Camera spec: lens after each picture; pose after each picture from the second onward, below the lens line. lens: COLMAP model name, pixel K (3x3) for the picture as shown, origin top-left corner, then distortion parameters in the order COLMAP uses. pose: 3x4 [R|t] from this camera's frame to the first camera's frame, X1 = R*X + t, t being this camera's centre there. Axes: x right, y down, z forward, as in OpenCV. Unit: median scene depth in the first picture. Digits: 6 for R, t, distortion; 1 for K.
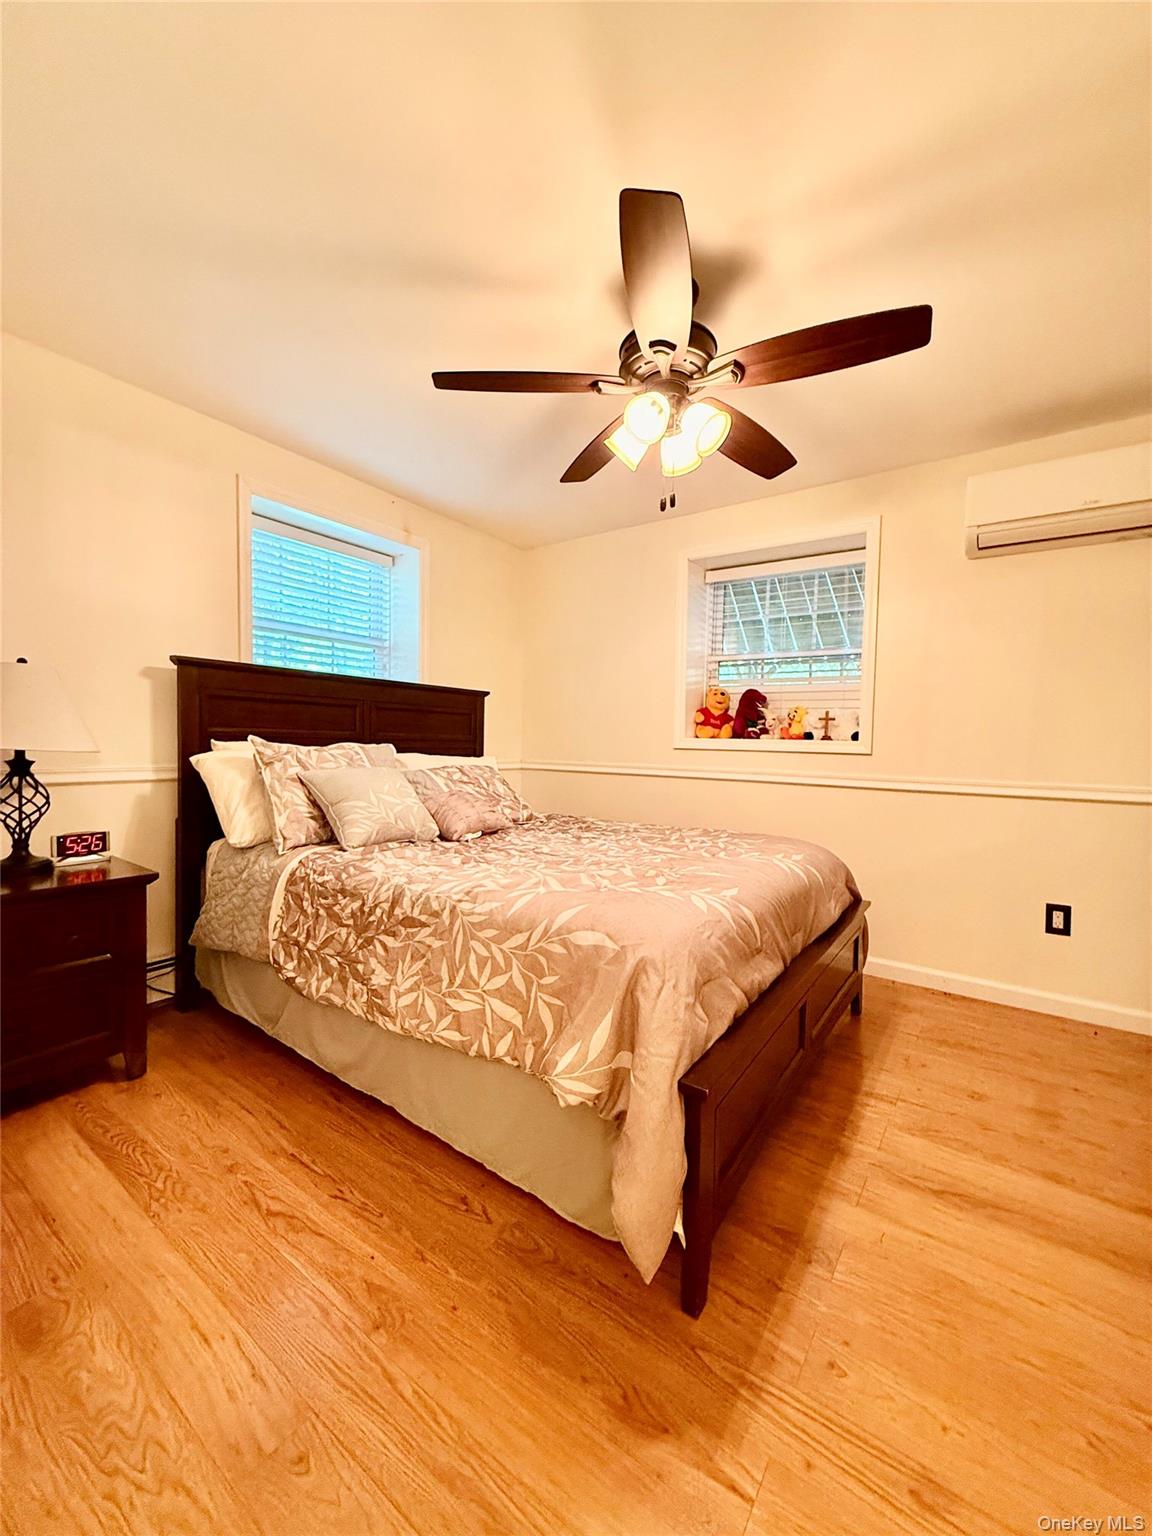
lens RADIAL K [[612.8, 0, 576.0], [0, 612.8, 768.0], [0, 0, 1]] dist [0.007340, -0.000057]
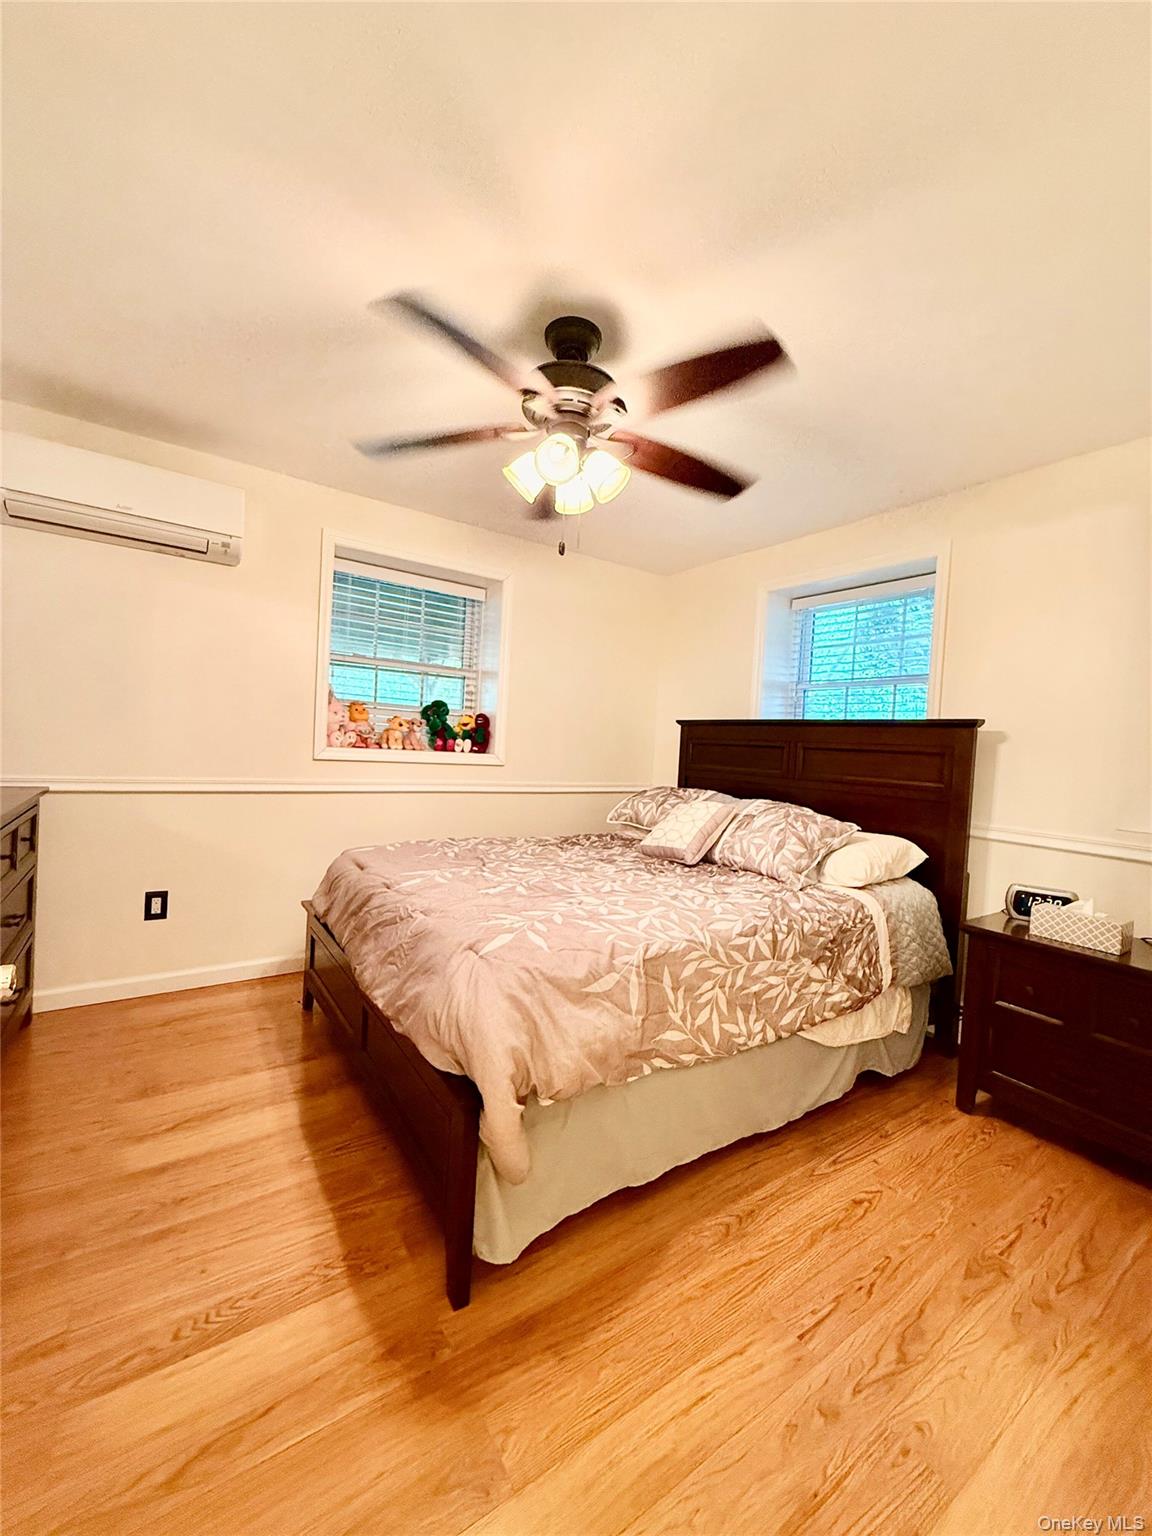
lens RADIAL K [[612.8, 0, 576.0], [0, 612.8, 768.0], [0, 0, 1]] dist [0.007340, -0.000057]
pose [[0.351601, -0.039246, 0.935327, -1.333766], [0.025218, 0.999155, 0.032444, -0.122617], [-0.935810, 0.012179, 0.352293, 1.044707]]
